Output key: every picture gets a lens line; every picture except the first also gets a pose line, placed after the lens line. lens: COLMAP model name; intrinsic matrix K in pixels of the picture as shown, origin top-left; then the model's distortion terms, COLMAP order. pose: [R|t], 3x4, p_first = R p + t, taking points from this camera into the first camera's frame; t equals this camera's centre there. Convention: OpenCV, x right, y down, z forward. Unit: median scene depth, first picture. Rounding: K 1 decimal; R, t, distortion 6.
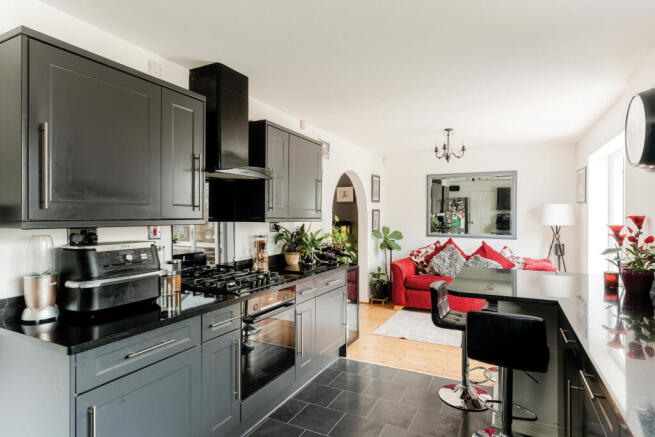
lens RADIAL K [[357.8, 0, 327.4], [0, 357.8, 217.0], [0, 0, 1]] dist [-0.001207, -0.000660]
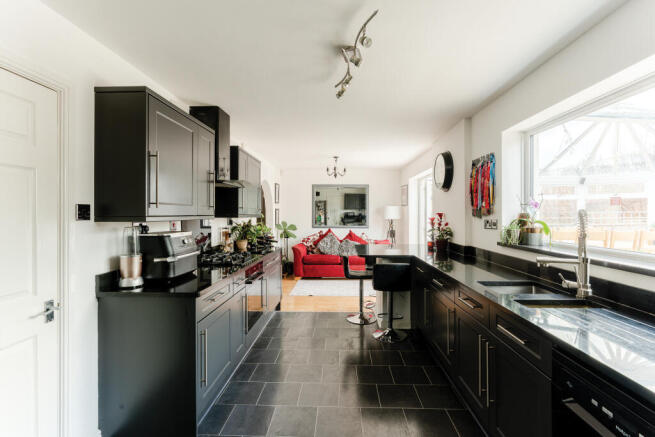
lens RADIAL K [[297.0, 0, 327.5], [0, 297.0, 215.7], [0, 0, 1]] dist [0.000495, 0.000255]
pose [[0.911849, -0.005132, 0.410494, -0.184050], [0.003961, 0.999985, 0.003704, 0.001926], [-0.410507, -0.001751, 0.911856, -0.124065]]
